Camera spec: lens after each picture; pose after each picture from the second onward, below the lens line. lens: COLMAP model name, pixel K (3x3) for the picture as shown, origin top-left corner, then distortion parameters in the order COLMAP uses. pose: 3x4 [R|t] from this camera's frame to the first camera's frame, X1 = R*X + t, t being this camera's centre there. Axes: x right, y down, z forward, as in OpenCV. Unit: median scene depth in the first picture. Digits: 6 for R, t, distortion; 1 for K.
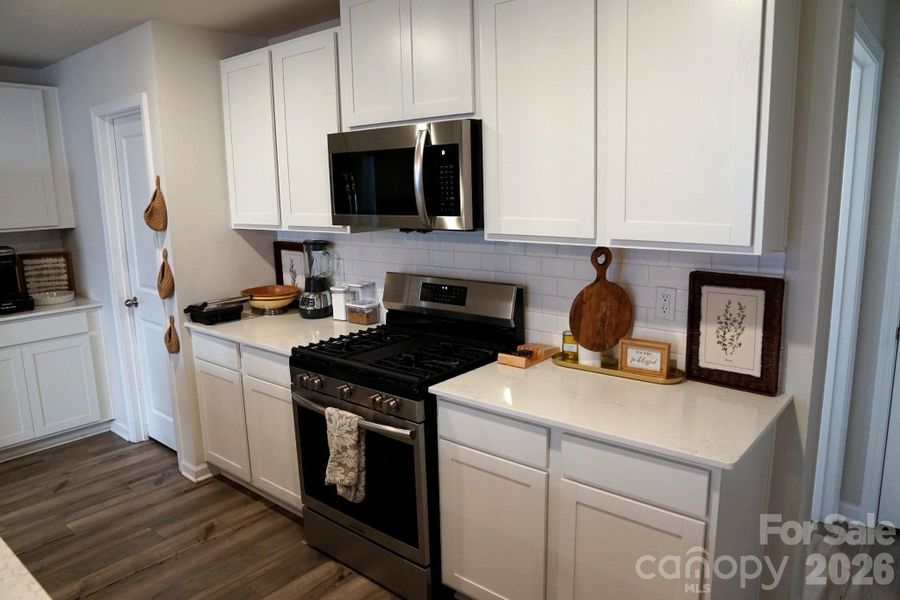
lens RADIAL K [[626.1, 0, 452.8], [0, 626.1, 298.5], [0, 0, 1]] dist [-0.120700, 0.086545]
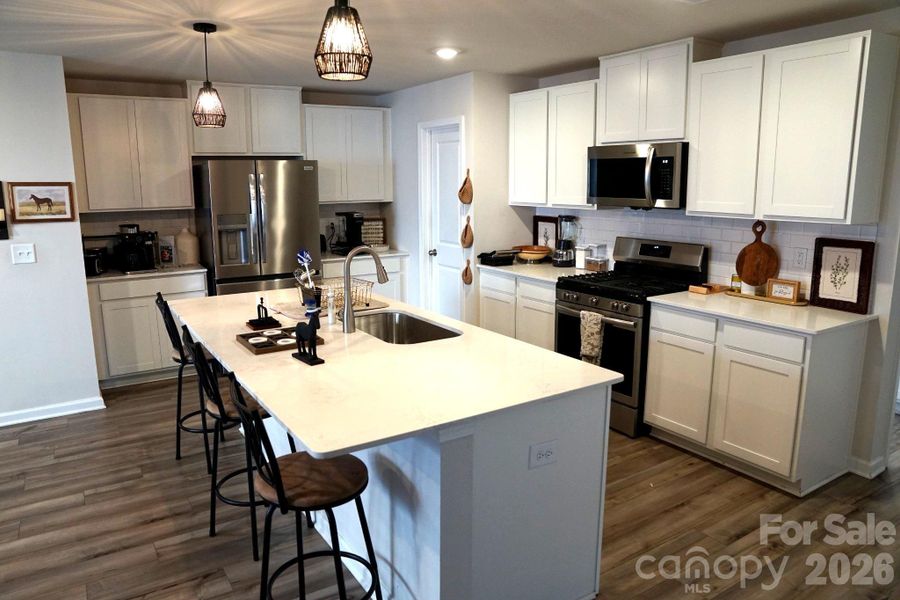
lens RADIAL K [[626.1, 0, 451.5], [0, 626.1, 296.4], [0, 0, 1]] dist [-0.120700, 0.086545]
pose [[0.955827, 0.071109, -0.285197, -0.060540], [-0.069219, 0.997461, 0.016714, 0.133815], [0.285662, 0.003765, 0.958323, -0.715731]]
